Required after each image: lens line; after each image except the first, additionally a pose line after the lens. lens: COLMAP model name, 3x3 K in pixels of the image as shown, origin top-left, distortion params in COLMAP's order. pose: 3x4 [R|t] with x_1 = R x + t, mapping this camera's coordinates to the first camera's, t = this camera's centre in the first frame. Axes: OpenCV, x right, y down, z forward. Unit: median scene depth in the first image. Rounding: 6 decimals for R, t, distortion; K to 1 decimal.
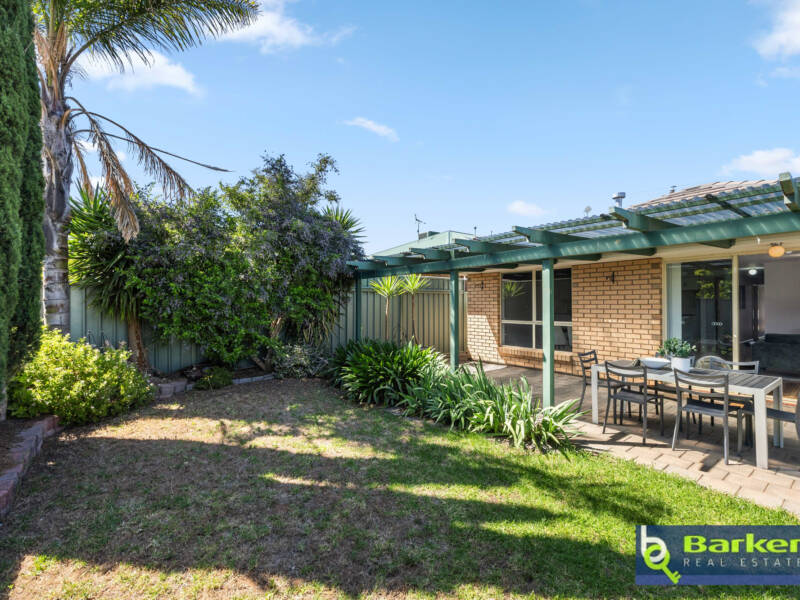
lens RADIAL K [[361.1, 0, 395.5], [0, 361.1, 299.0], [0, 0, 1]] dist [0.003860, 0.000294]
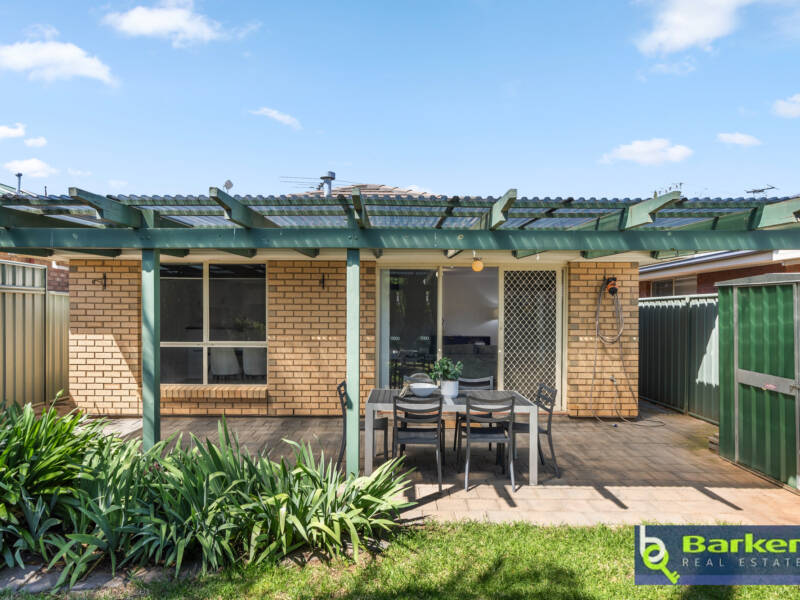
lens RADIAL K [[497.6, 0, 399.9], [0, 497.6, 320.0], [0, 0, 1]] dist [0.000347, 0.001212]
pose [[0.606955, -0.007149, 0.794704, -0.134070], [-0.016071, 0.999645, 0.021267, -0.002932], [-0.794574, -0.025680, 0.606624, 0.227503]]
